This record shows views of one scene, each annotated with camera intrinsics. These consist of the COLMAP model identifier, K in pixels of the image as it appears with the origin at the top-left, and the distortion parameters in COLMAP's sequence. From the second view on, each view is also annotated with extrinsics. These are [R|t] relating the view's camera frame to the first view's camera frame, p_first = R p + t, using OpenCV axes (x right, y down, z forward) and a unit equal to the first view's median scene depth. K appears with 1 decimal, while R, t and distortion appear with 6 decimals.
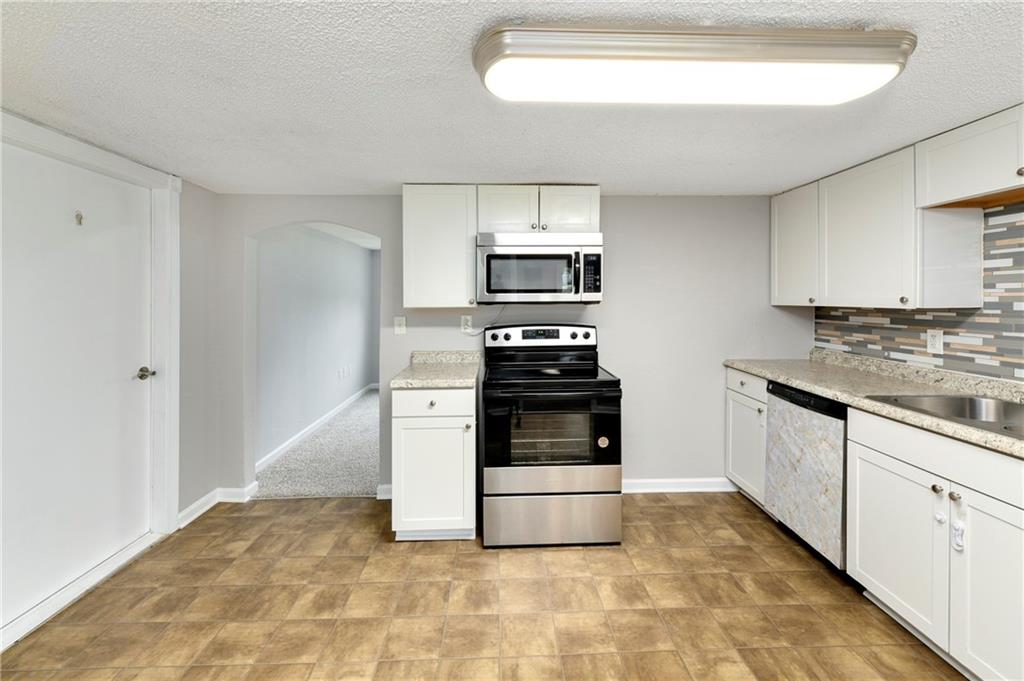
lens RADIAL K [[438.0, 0, 513.1], [0, 438.0, 298.7], [0, 0, 1]] dist [0.006799, -0.000859]
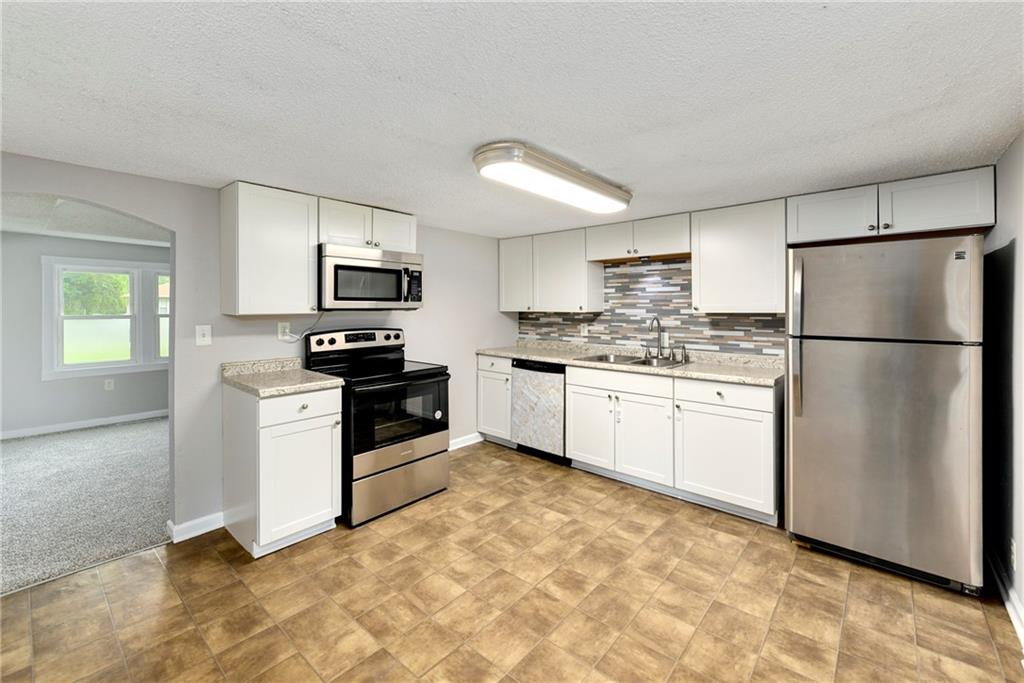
lens RADIAL K [[438.0, 0, 513.1], [0, 438.0, 299.7], [0, 0, 1]] dist [0.006799, -0.000859]
pose [[0.677041, 0.017562, 0.735735, -0.615913], [-0.005559, 0.999809, -0.018750, 0.003686], [-0.735924, 0.008605, 0.677010, -0.064883]]
